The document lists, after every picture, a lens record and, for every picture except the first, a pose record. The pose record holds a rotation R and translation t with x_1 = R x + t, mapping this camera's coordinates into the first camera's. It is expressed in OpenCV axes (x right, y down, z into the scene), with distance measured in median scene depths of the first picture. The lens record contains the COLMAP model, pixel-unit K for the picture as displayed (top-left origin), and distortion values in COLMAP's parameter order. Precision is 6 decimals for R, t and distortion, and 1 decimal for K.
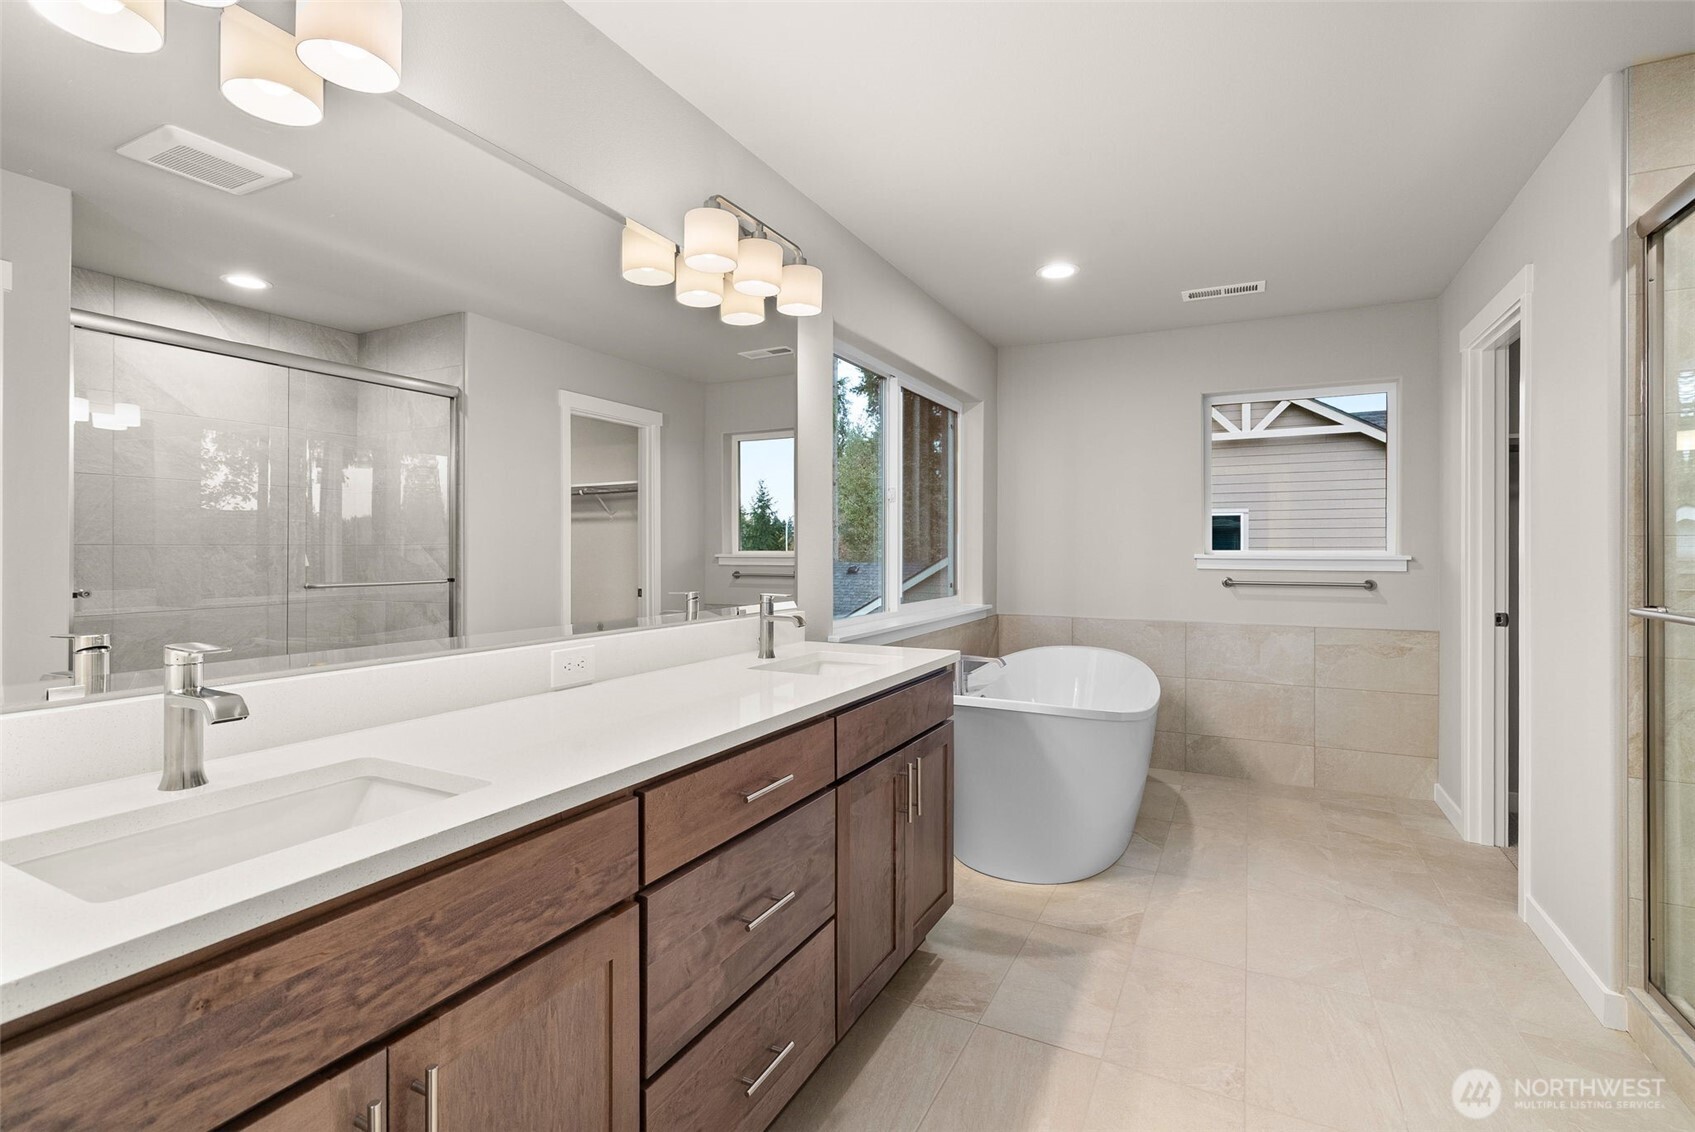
lens RADIAL K [[784.3, 0, 846.9], [0, 784.3, 549.8], [0, 0, 1]] dist [-0.001817, 0.001227]
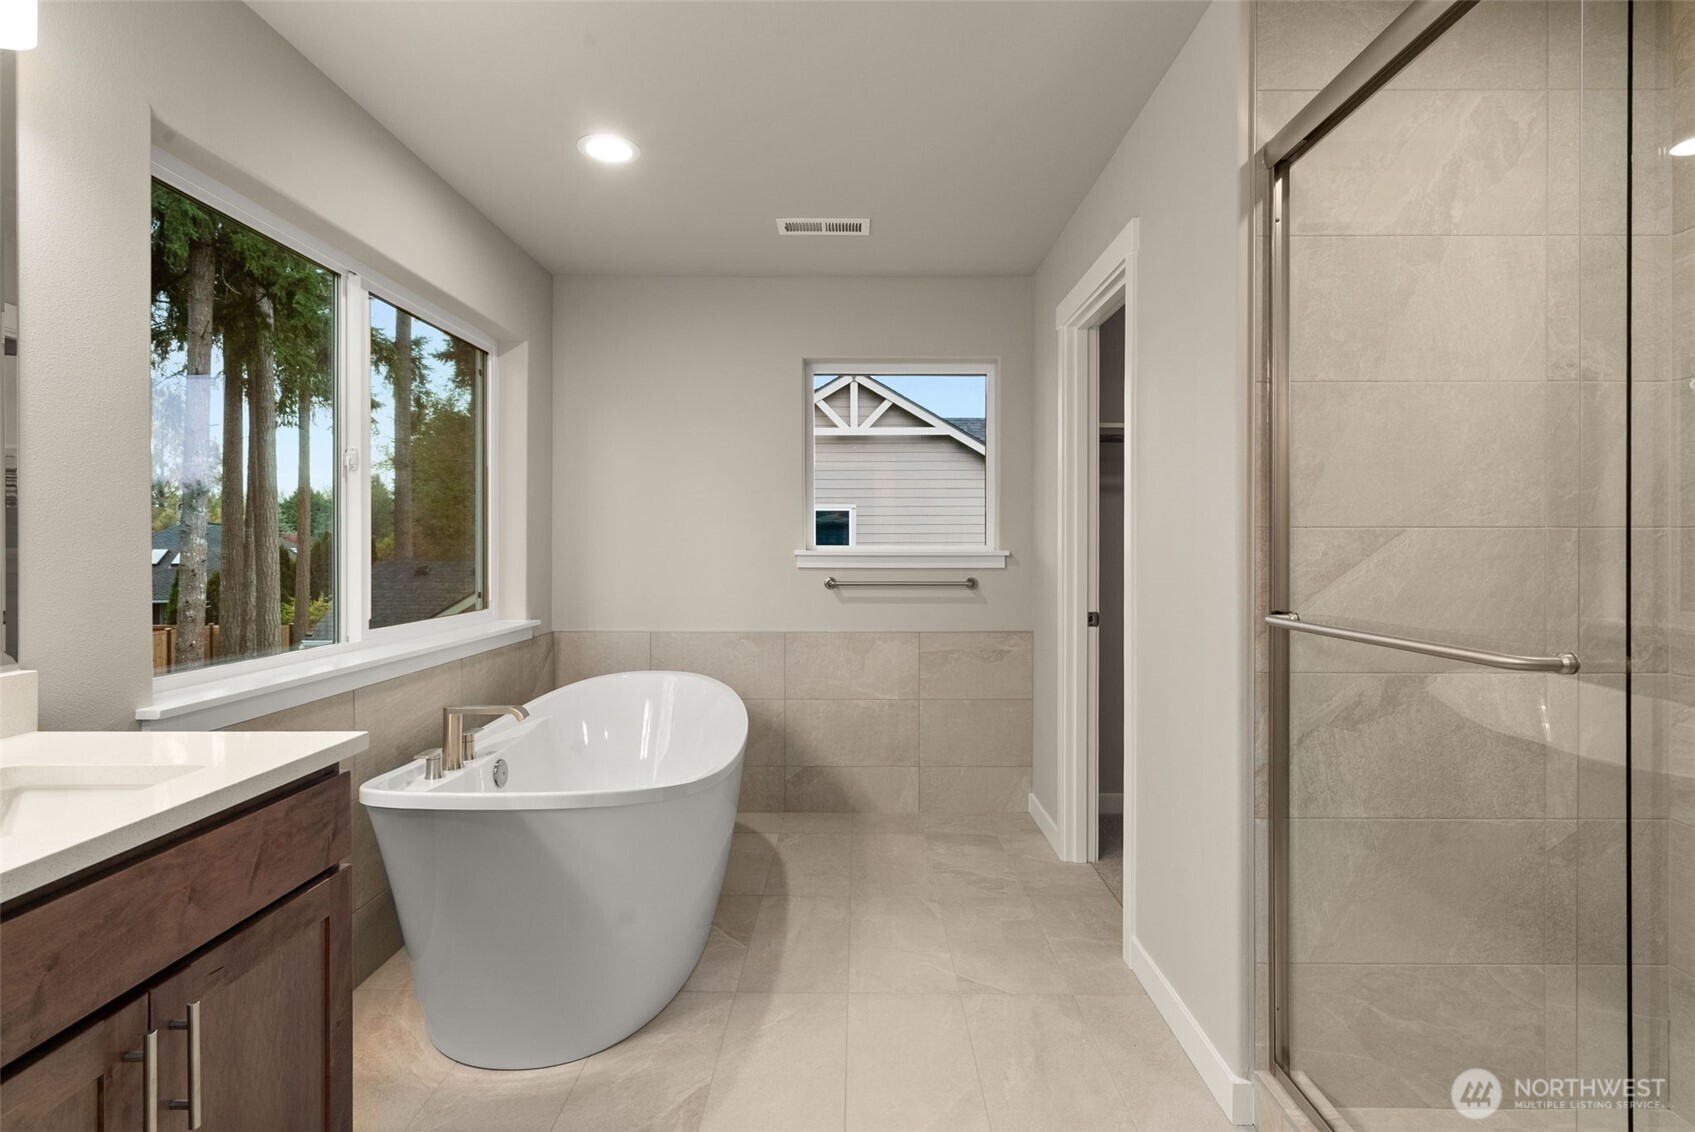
lens RADIAL K [[784.3, 0, 846.9], [0, 784.3, 549.8], [0, 0, 1]] dist [-0.001817, 0.001227]
pose [[0.896490, -0.003451, 0.443050, 0.147371], [0.001076, 0.999984, 0.005613, 0.000534], [-0.443062, -0.004555, 0.896479, 0.272191]]
